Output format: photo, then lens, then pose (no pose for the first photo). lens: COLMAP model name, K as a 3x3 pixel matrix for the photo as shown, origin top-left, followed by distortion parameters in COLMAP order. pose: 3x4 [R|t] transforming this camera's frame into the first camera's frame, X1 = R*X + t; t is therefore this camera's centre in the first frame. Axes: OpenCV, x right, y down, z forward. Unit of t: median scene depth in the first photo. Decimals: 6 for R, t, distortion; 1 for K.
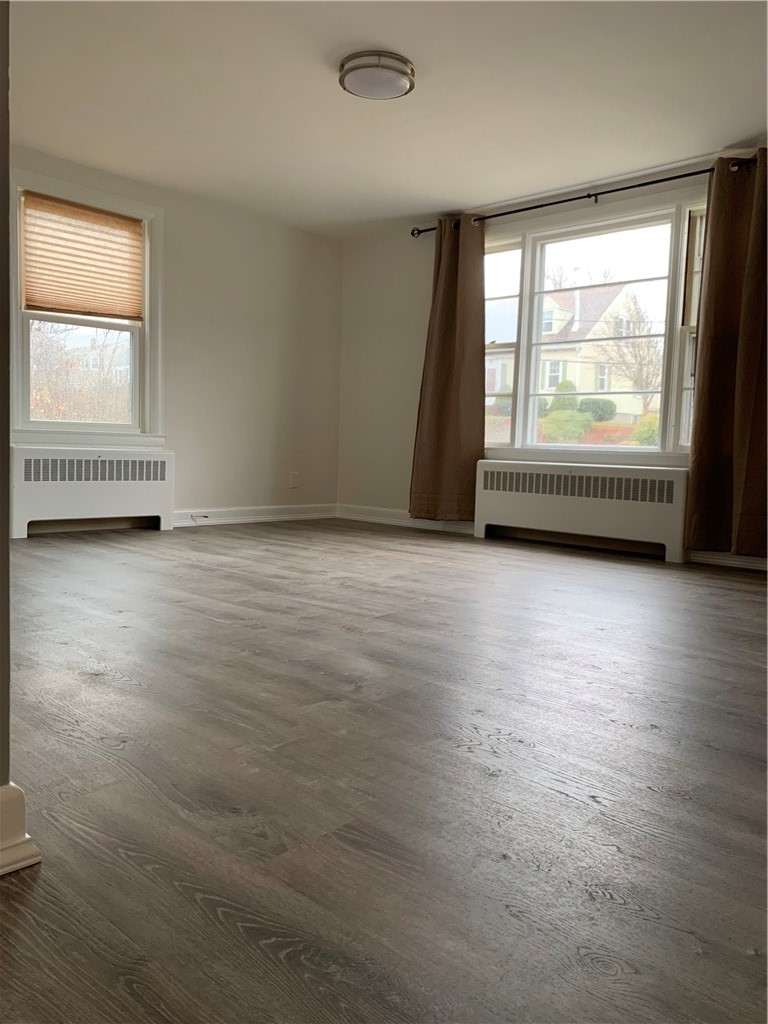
lens RADIAL K [[789.6, 0, 382.3], [0, 789.6, 519.6], [0, 0, 1]] dist [0.005517, -0.010401]
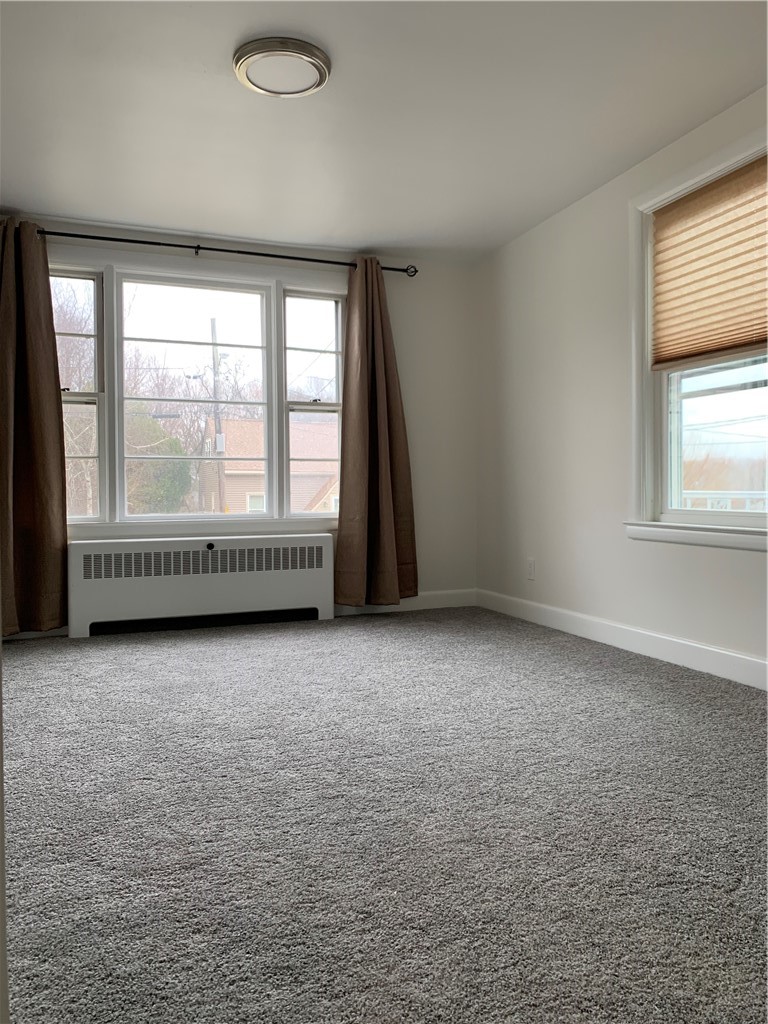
lens RADIAL K [[789.6, 0, 383.2], [0, 789.6, 507.2], [0, 0, 1]] dist [0.005517, -0.010401]
pose [[0.435115, -0.012484, 0.900288, -0.455423], [0.109784, 0.993179, -0.039287, -0.044072], [-0.893657, 0.115931, 0.433517, 0.414891]]
